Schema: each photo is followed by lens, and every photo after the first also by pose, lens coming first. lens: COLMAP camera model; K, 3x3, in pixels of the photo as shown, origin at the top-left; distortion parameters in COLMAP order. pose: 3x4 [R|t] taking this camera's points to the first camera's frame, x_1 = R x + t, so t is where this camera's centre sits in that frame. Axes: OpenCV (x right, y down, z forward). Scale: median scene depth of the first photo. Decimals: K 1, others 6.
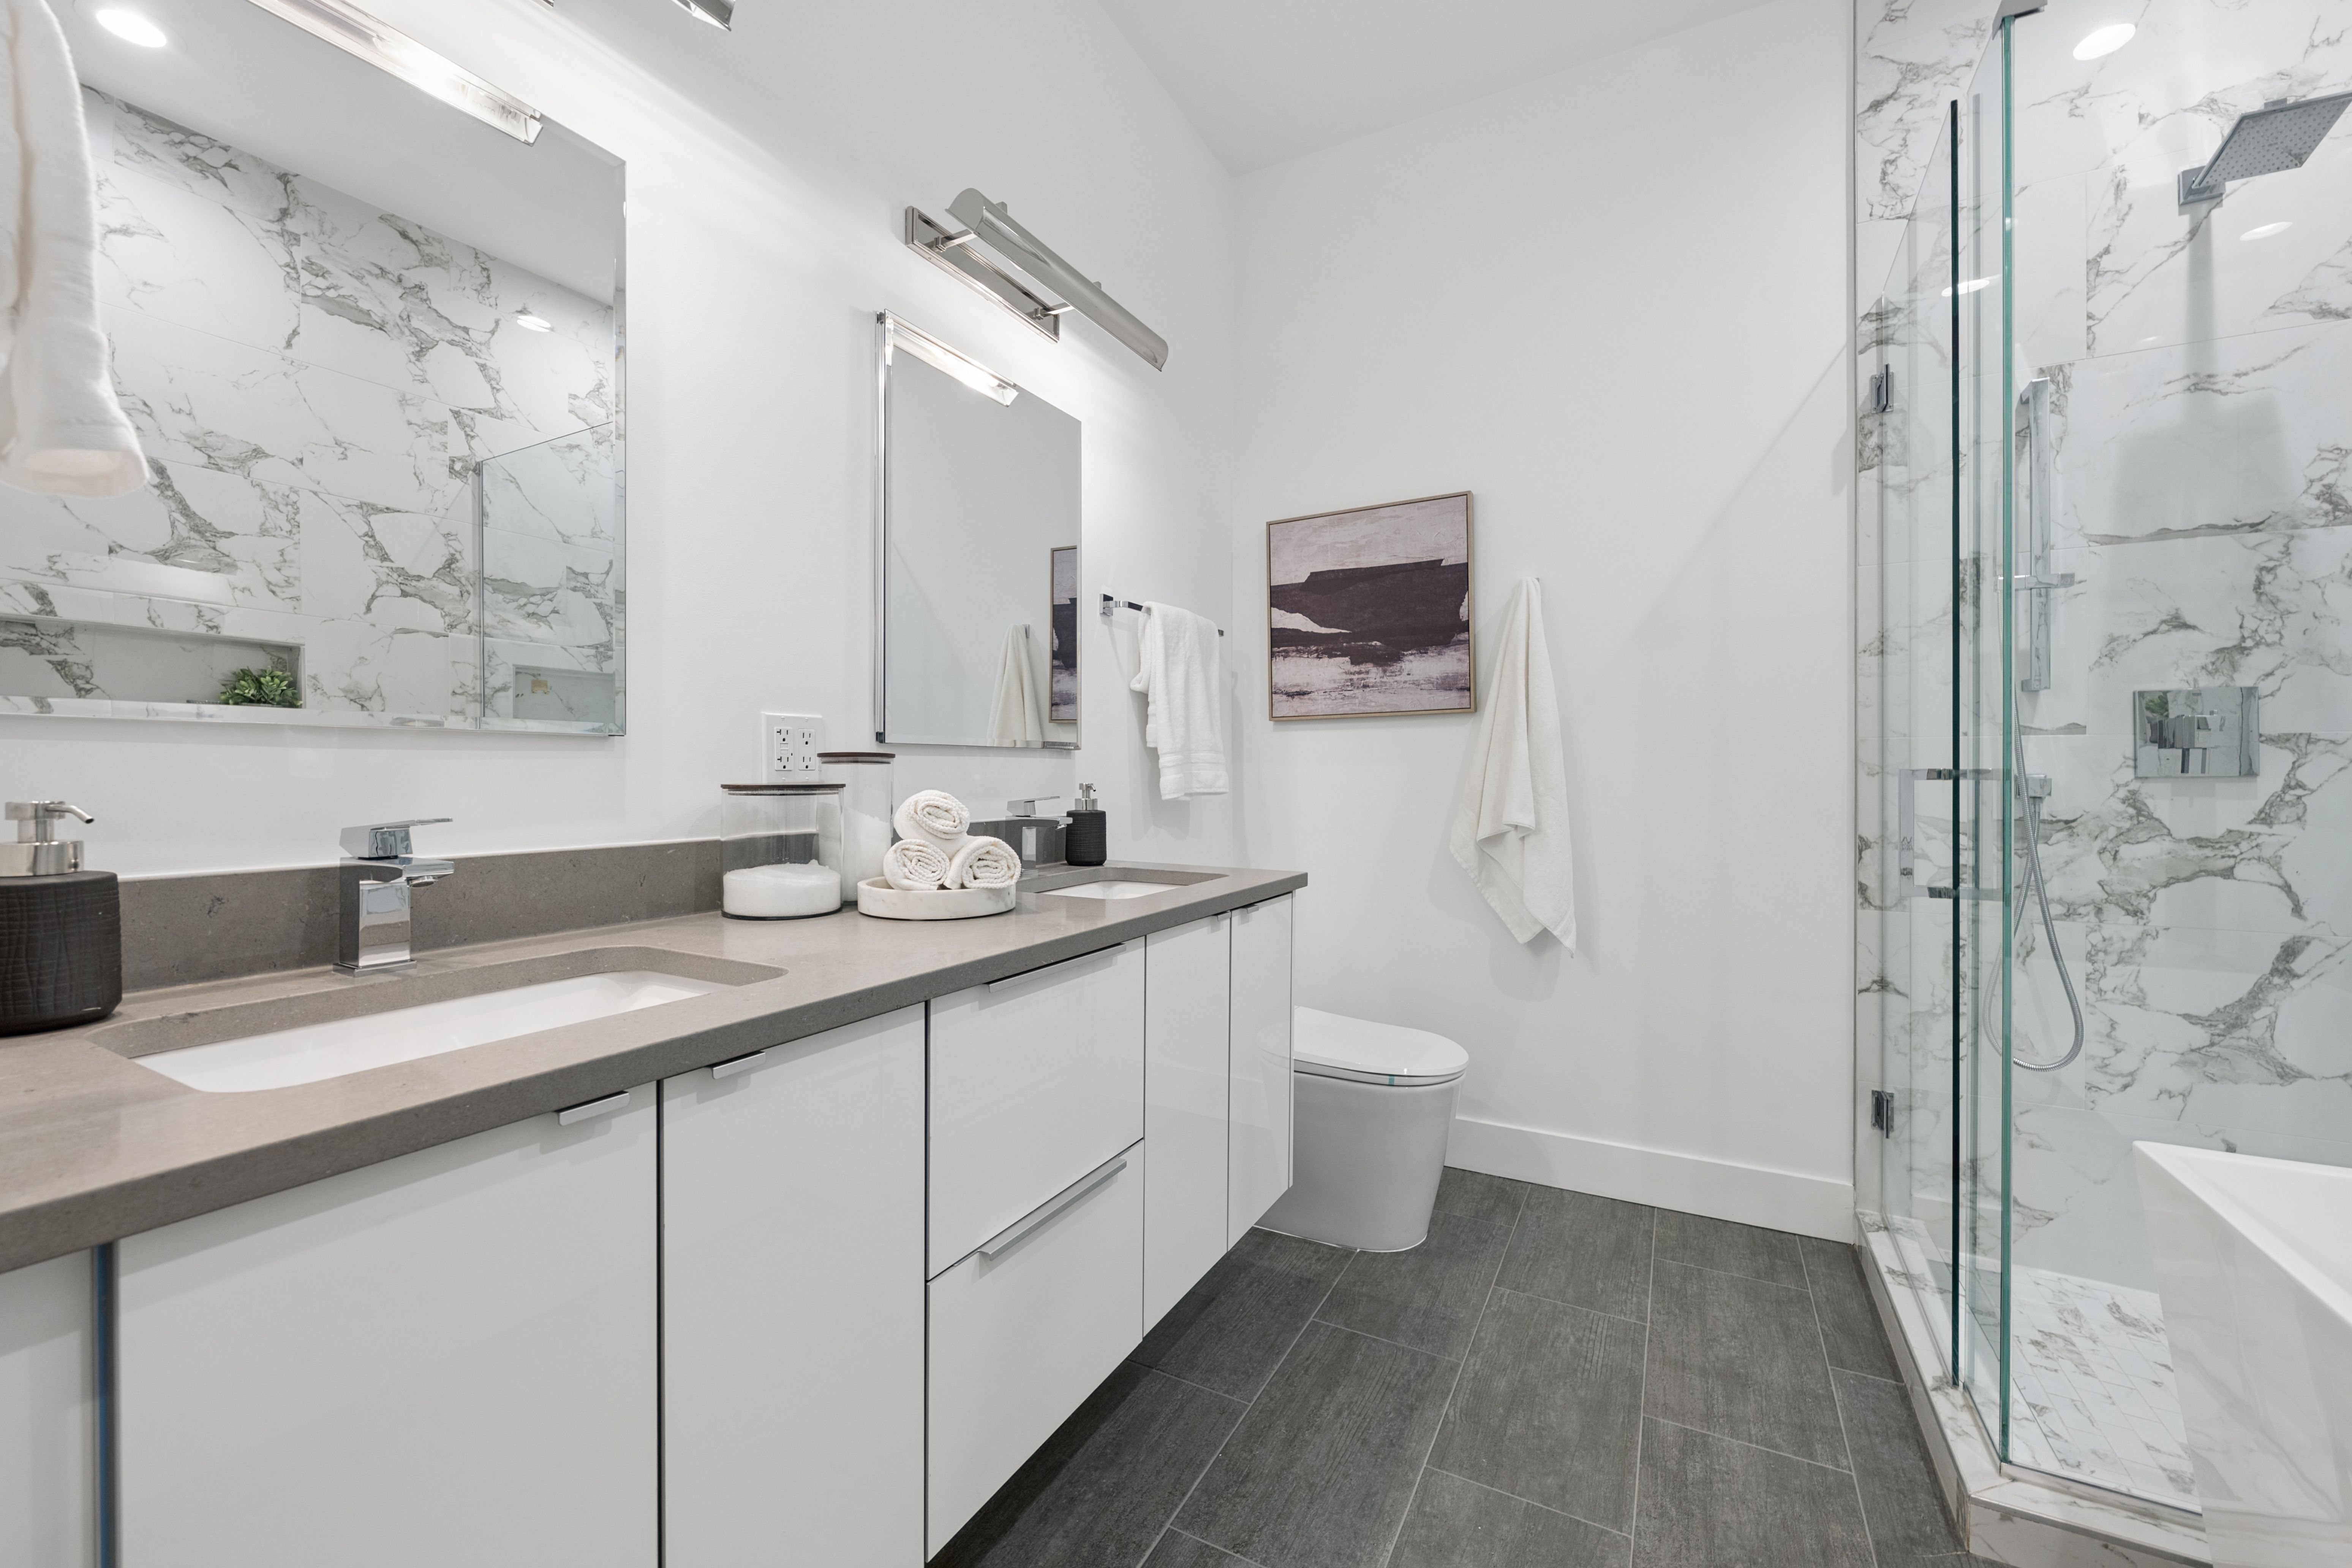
lens RADIAL K [[954.1, 0, 1171.1], [0, 954.1, 777.1], [0, 0, 1]] dist [-0.006647, 0.000954]
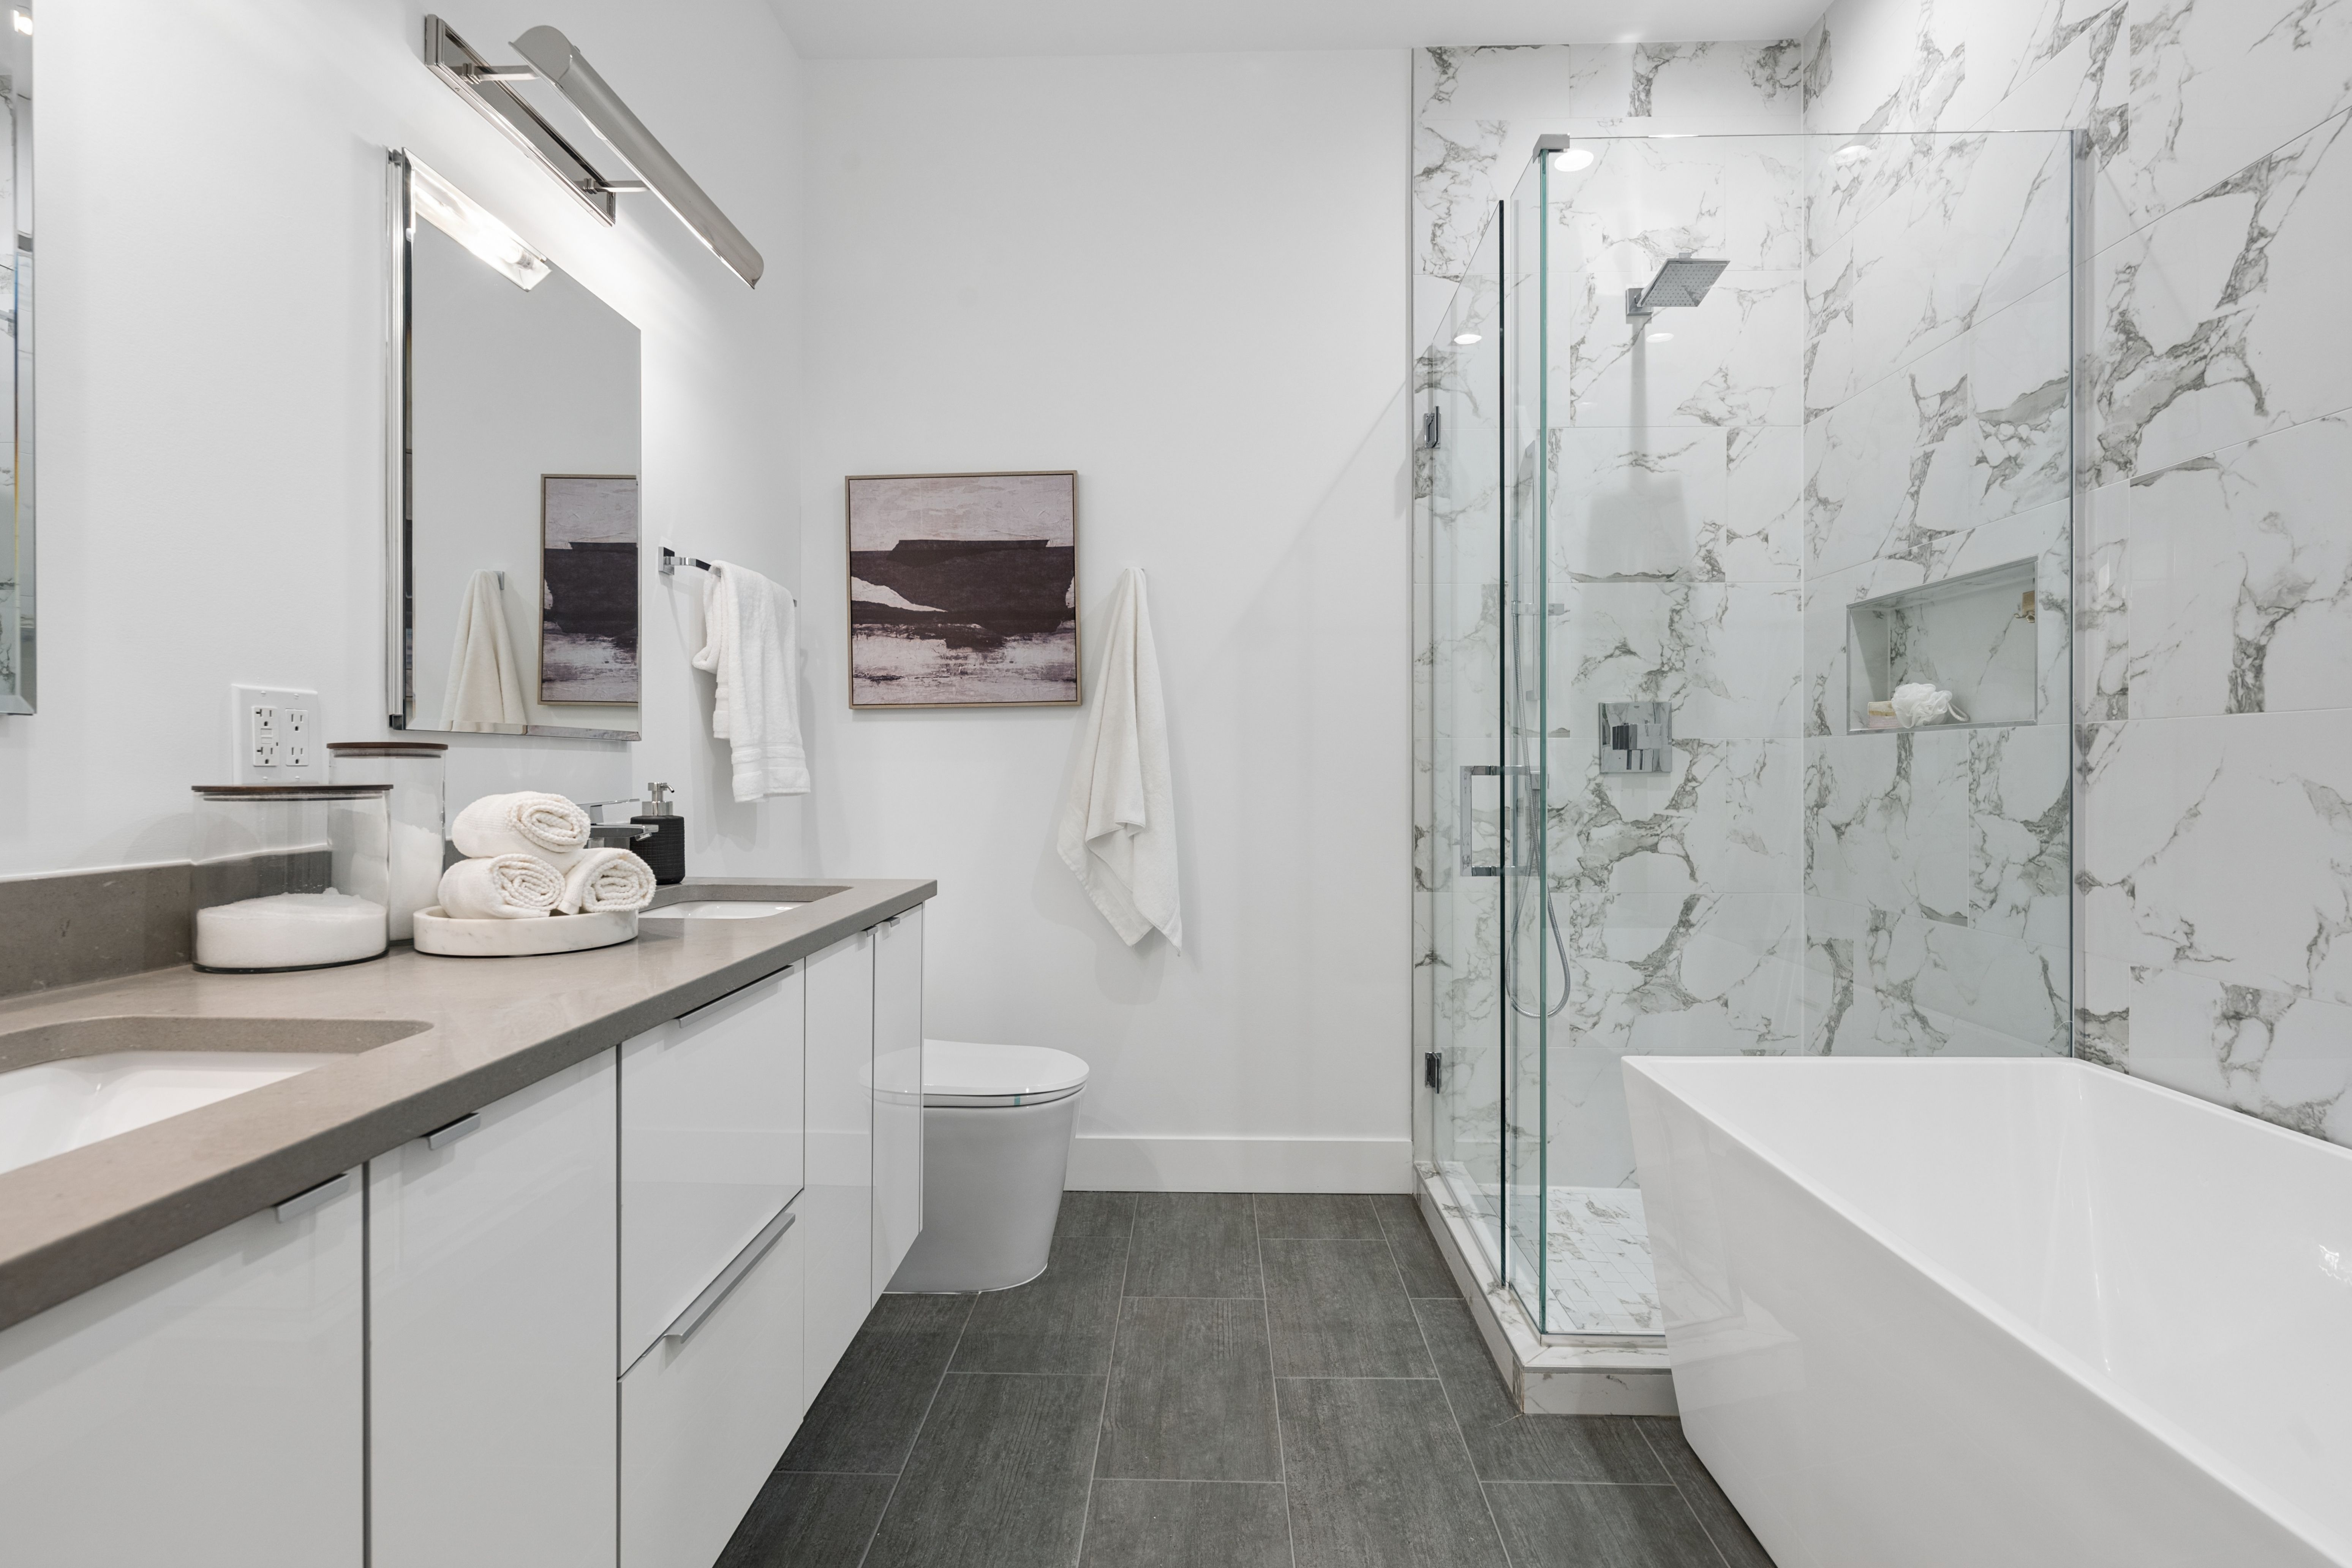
lens RADIAL K [[1134.3, 0, 1176.6], [0, 1134.3, 777.8], [0, 0, 1]] dist [-0.005098, 0.001029]
pose [[0.888806, -0.003659, 0.458269, -0.148942], [0.002418, 0.999992, 0.003294, 0.000368], [-0.458278, -0.001819, 0.888807, -0.057205]]
